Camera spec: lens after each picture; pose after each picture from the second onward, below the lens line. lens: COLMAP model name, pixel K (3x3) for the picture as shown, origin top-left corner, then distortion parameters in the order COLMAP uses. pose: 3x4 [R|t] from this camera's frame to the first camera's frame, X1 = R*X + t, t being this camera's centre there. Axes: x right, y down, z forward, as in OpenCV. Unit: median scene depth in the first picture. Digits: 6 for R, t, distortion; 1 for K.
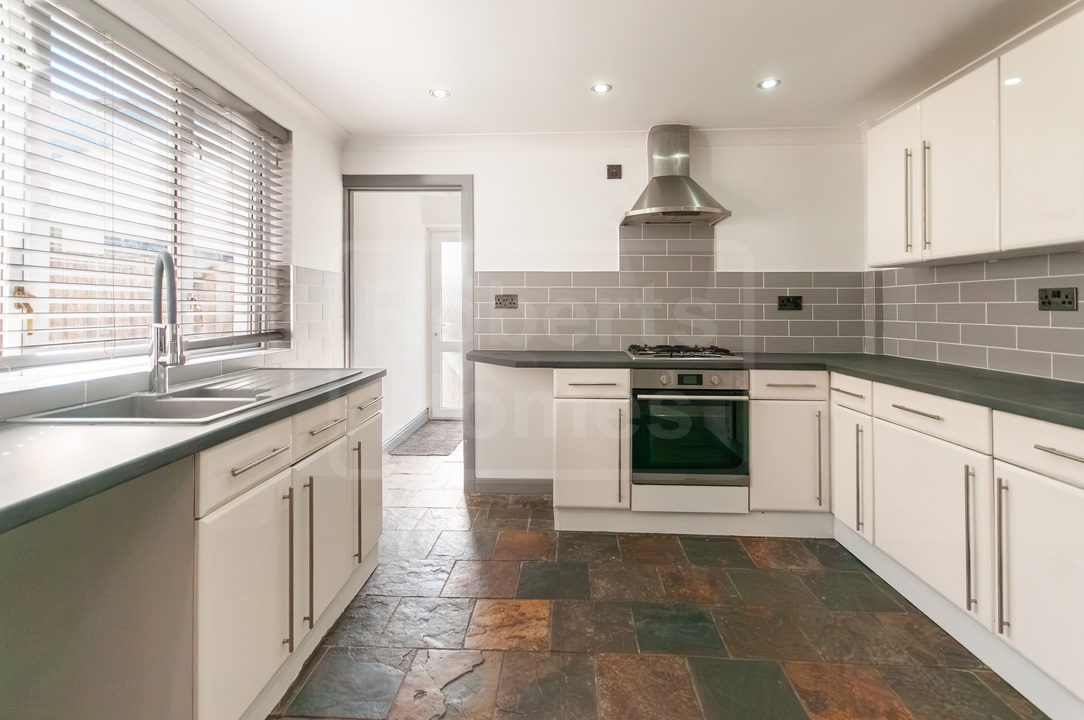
lens RADIAL K [[509.7, 0, 544.5], [0, 509.7, 304.6], [0, 0, 1]] dist [0.000478, 0.000411]
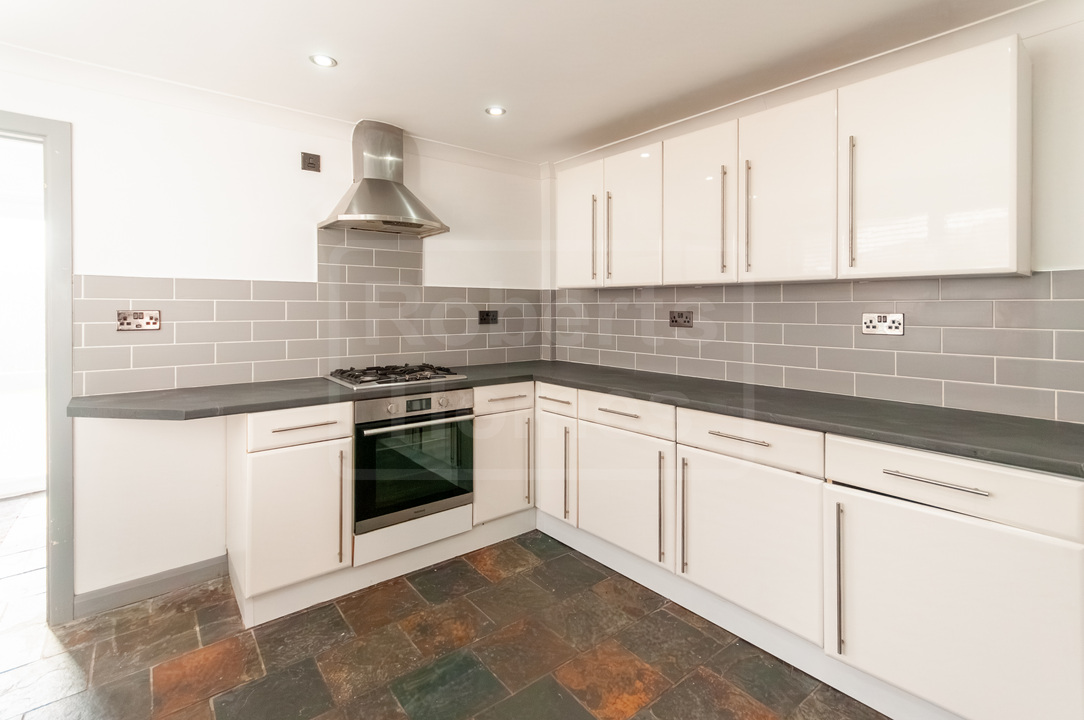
lens RADIAL K [[501.0, 0, 562.5], [0, 501.0, 305.9], [0, 0, 1]] dist [0.001506, 0.000726]
pose [[0.733686, 0.001704, 0.679487, -0.145412], [-0.004842, 0.999985, 0.002721, -0.037822], [-0.679472, -0.005286, 0.733683, 0.150062]]
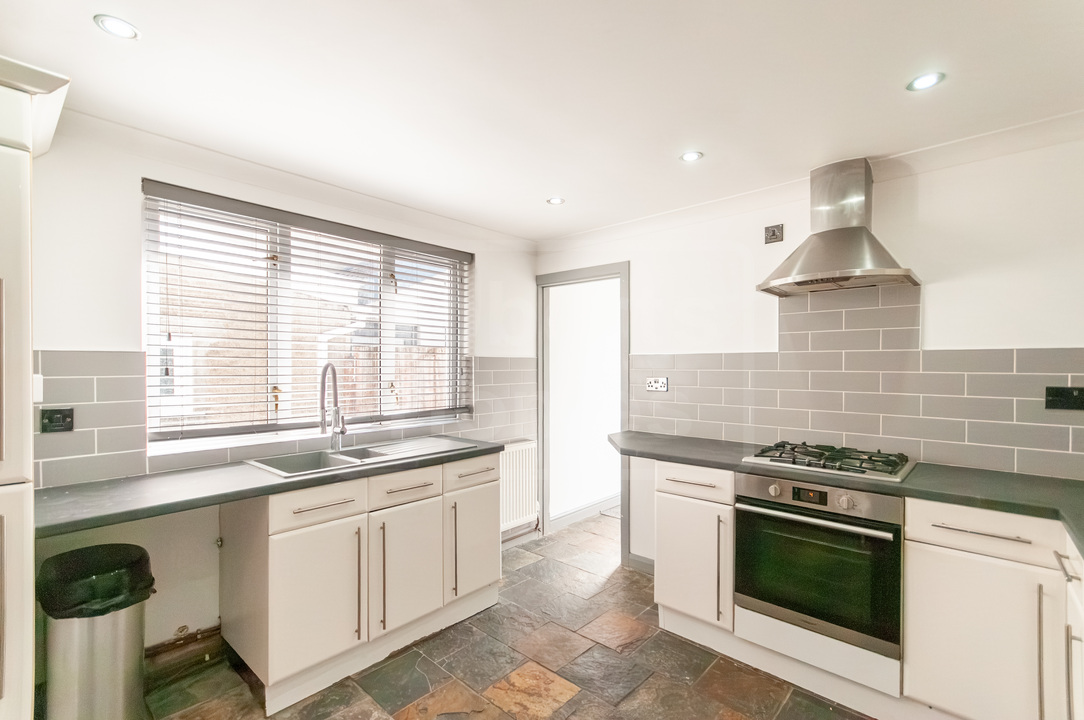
lens RADIAL K [[491.4, 0, 543.5], [0, 491.4, 369.9], [0, 0, 1]] dist [0.017123, 0.000232]
pose [[0.765836, 0.004039, -0.643023, 0.464244], [0.006448, 0.999882, 0.013960, -0.061447], [0.643004, -0.014837, 0.765719, 0.153129]]
